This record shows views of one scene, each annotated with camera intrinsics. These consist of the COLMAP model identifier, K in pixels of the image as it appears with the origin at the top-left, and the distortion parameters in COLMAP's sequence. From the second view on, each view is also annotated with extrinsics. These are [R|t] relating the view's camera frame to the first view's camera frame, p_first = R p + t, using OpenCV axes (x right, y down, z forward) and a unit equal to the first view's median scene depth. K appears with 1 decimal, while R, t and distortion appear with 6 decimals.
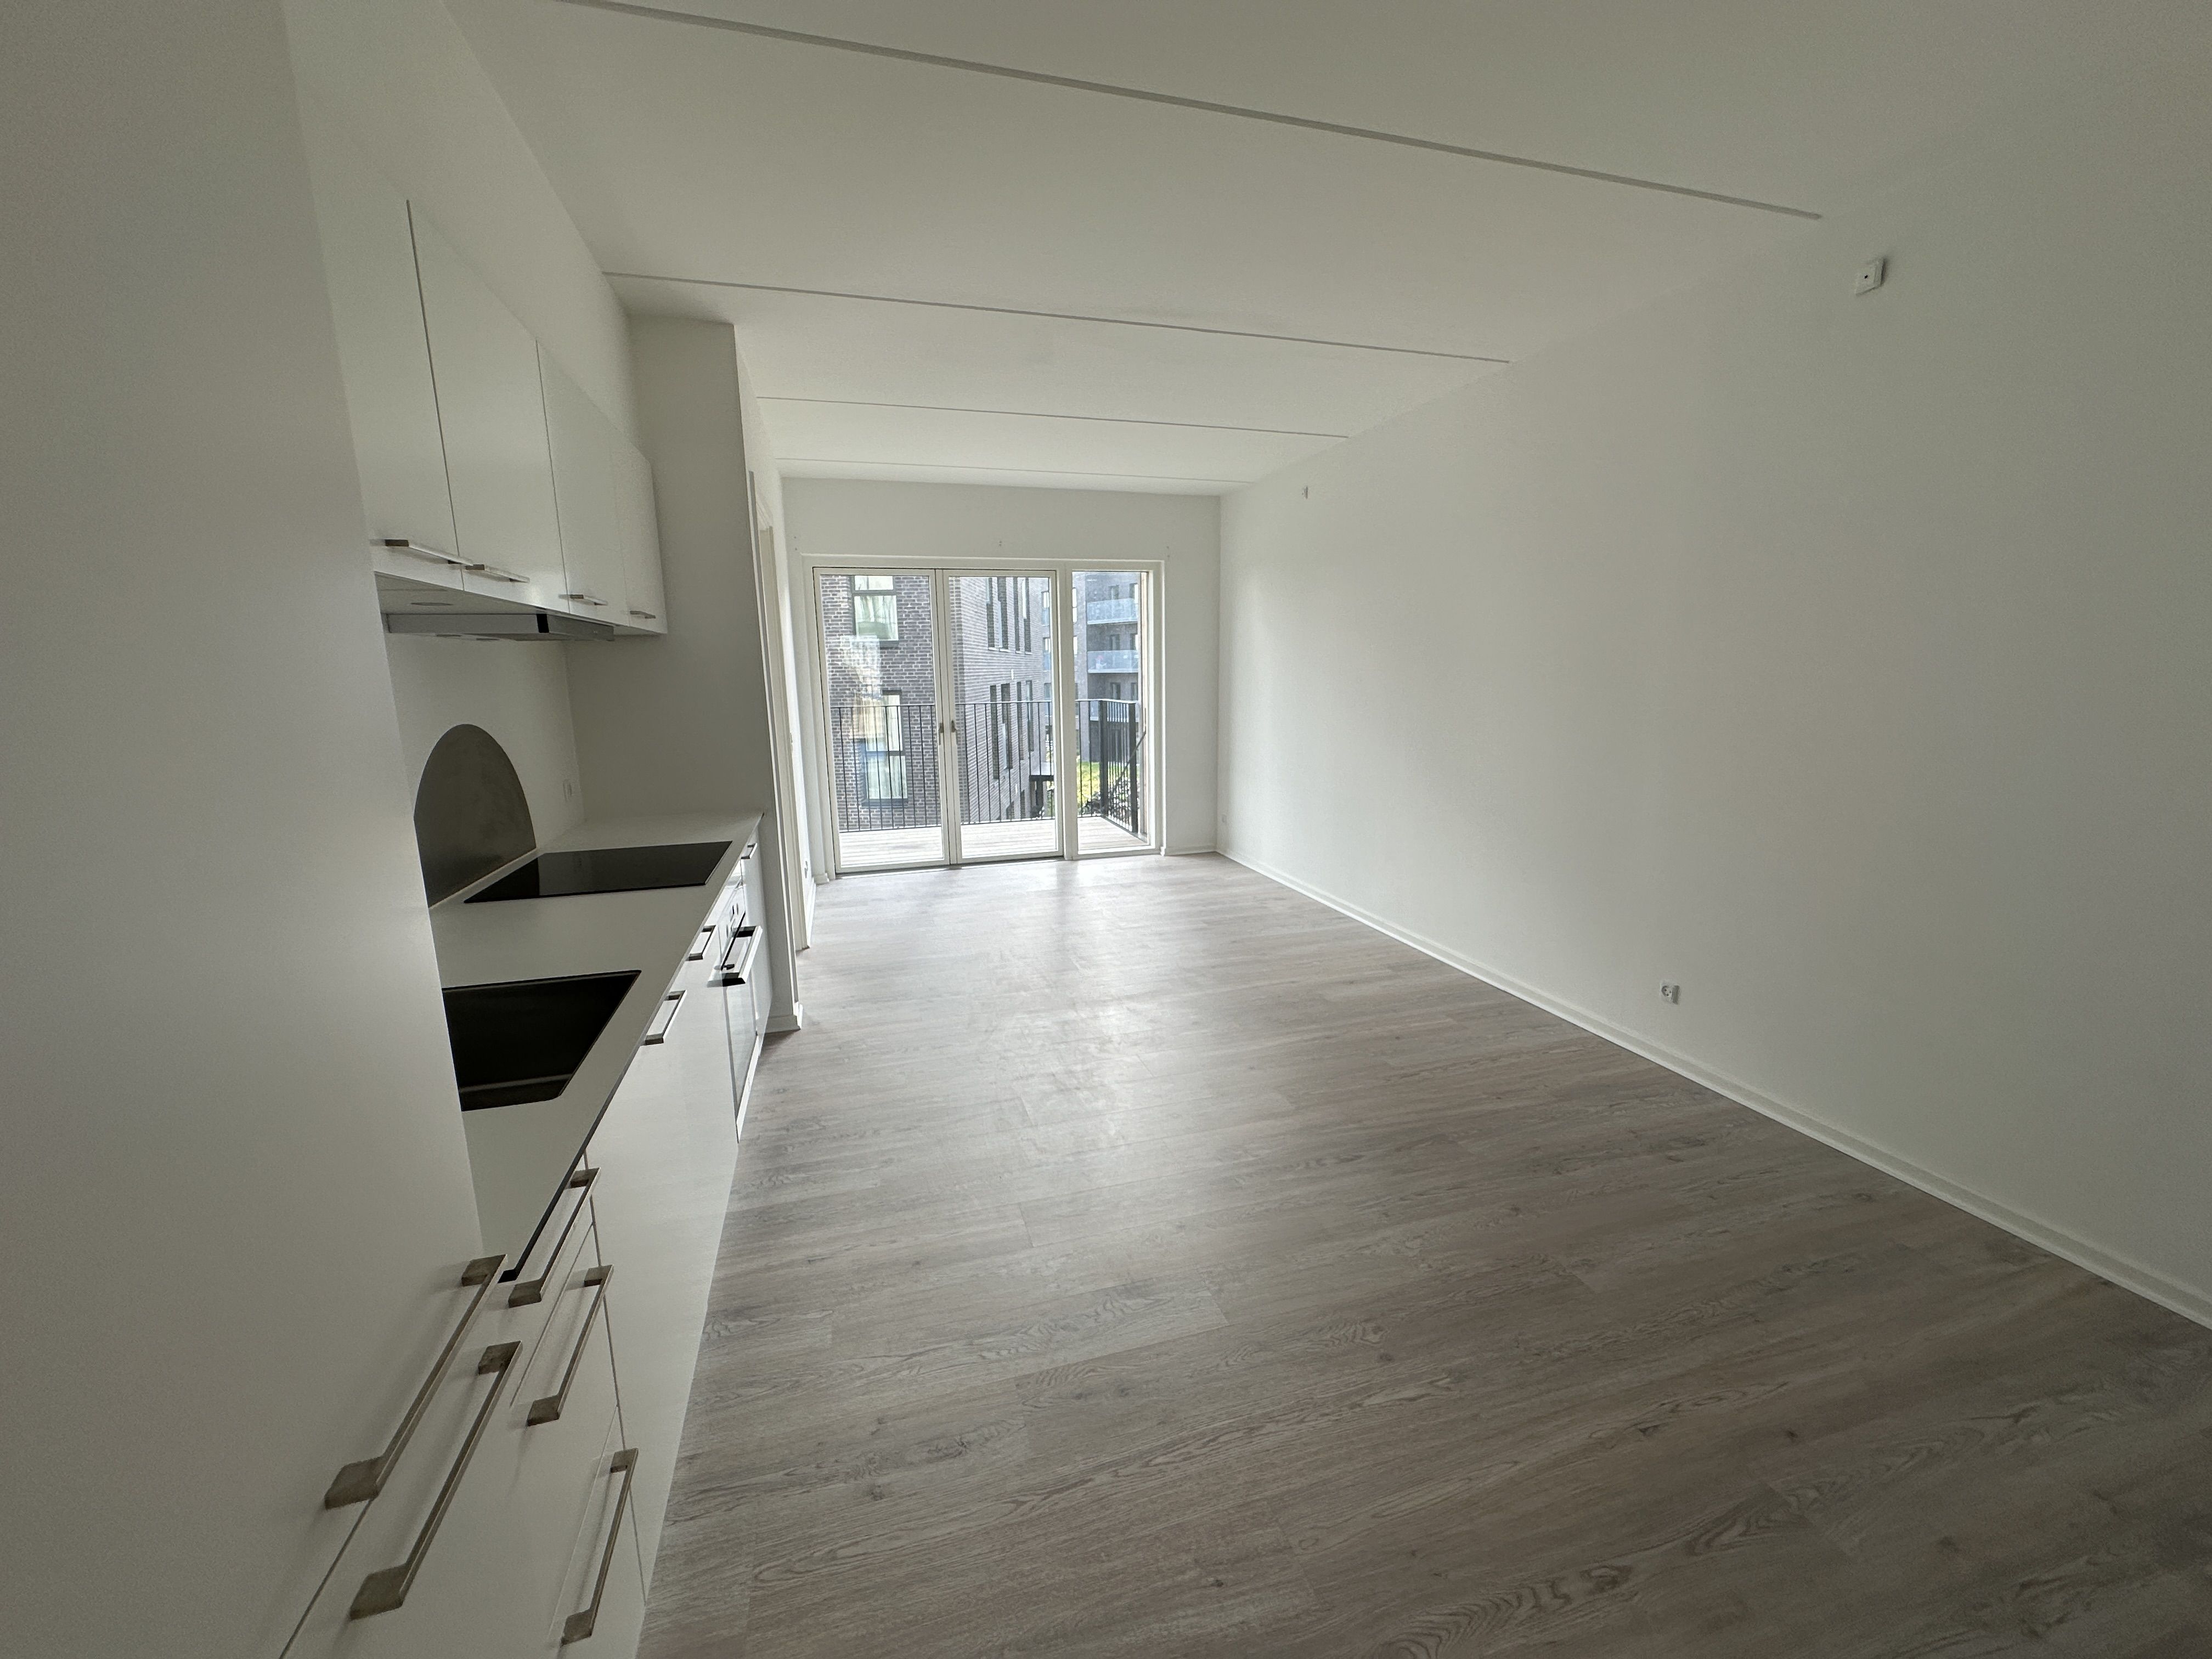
lens RADIAL K [[887.2, 0, 1105.7], [0, 887.2, 832.2], [0, 0, 1]] dist [-0.000464, 0.000160]
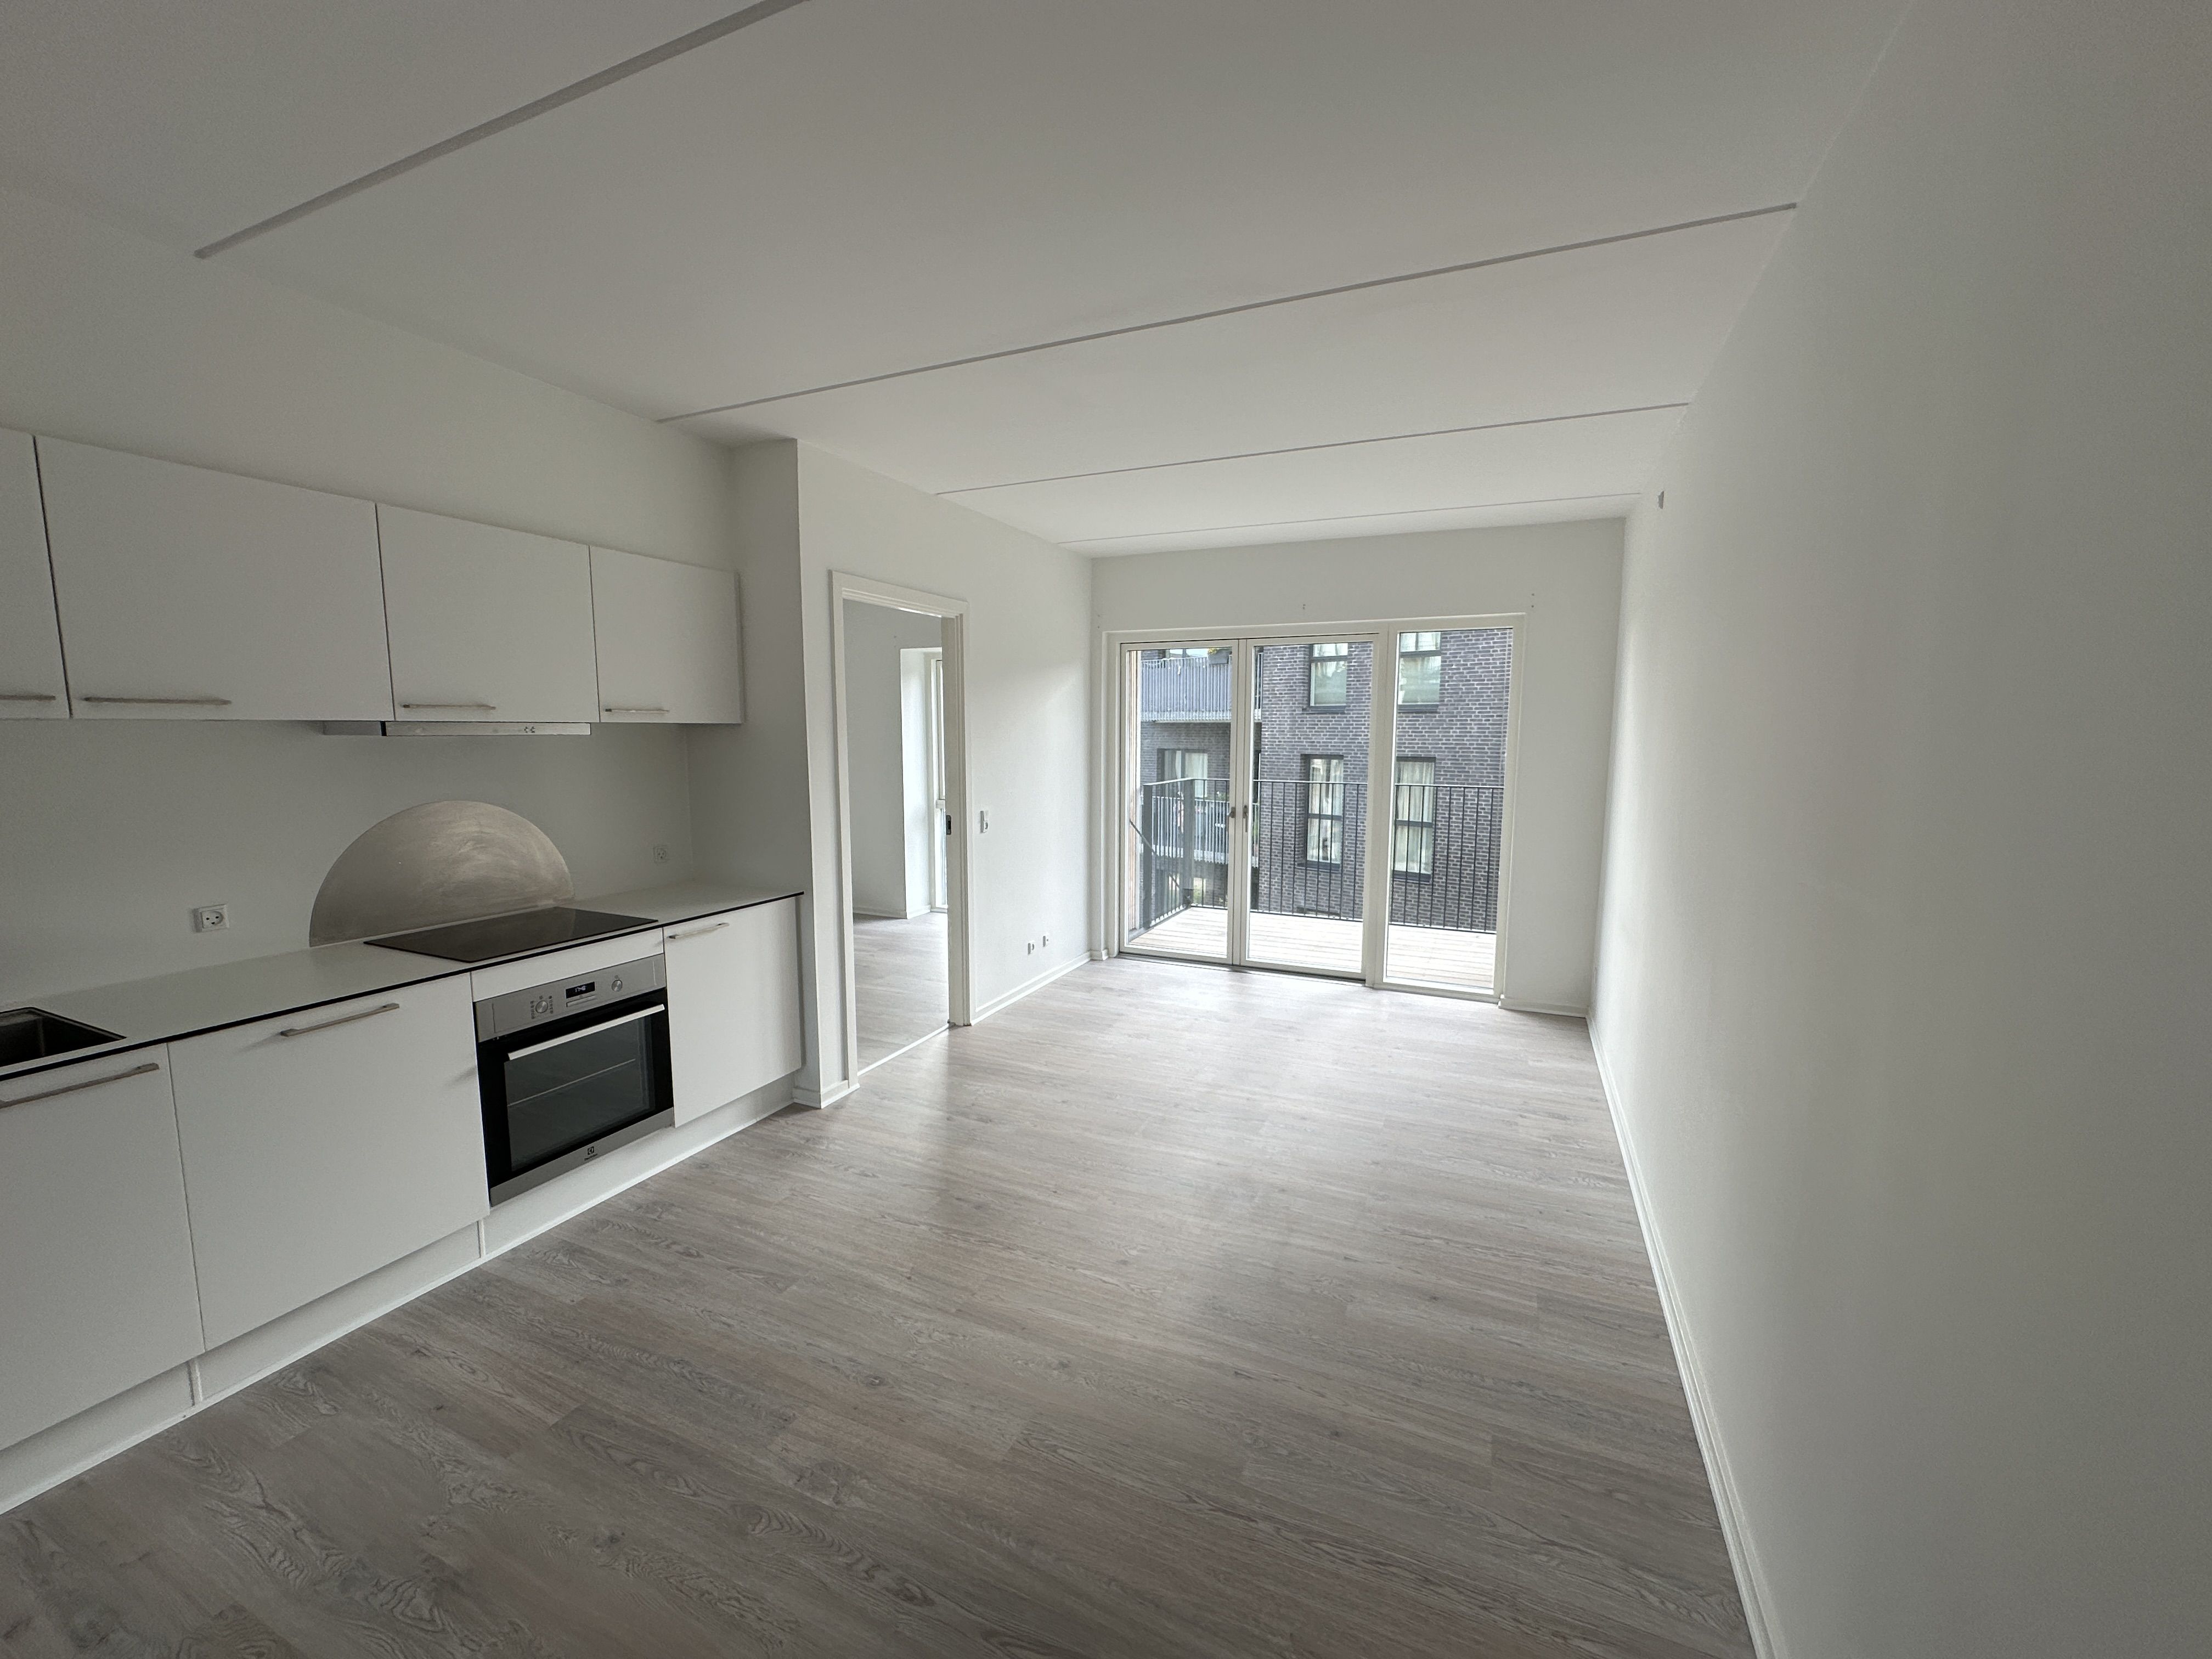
lens RADIAL K [[887.2, 0, 1105.7], [0, 887.2, 832.2], [0, 0, 1]] dist [-0.000464, 0.000160]
pose [[0.756689, 0.094116, -0.646965, 0.415641], [-0.134143, 0.990880, -0.012747, -0.095358], [0.639865, 0.096431, 0.762413, 0.324236]]
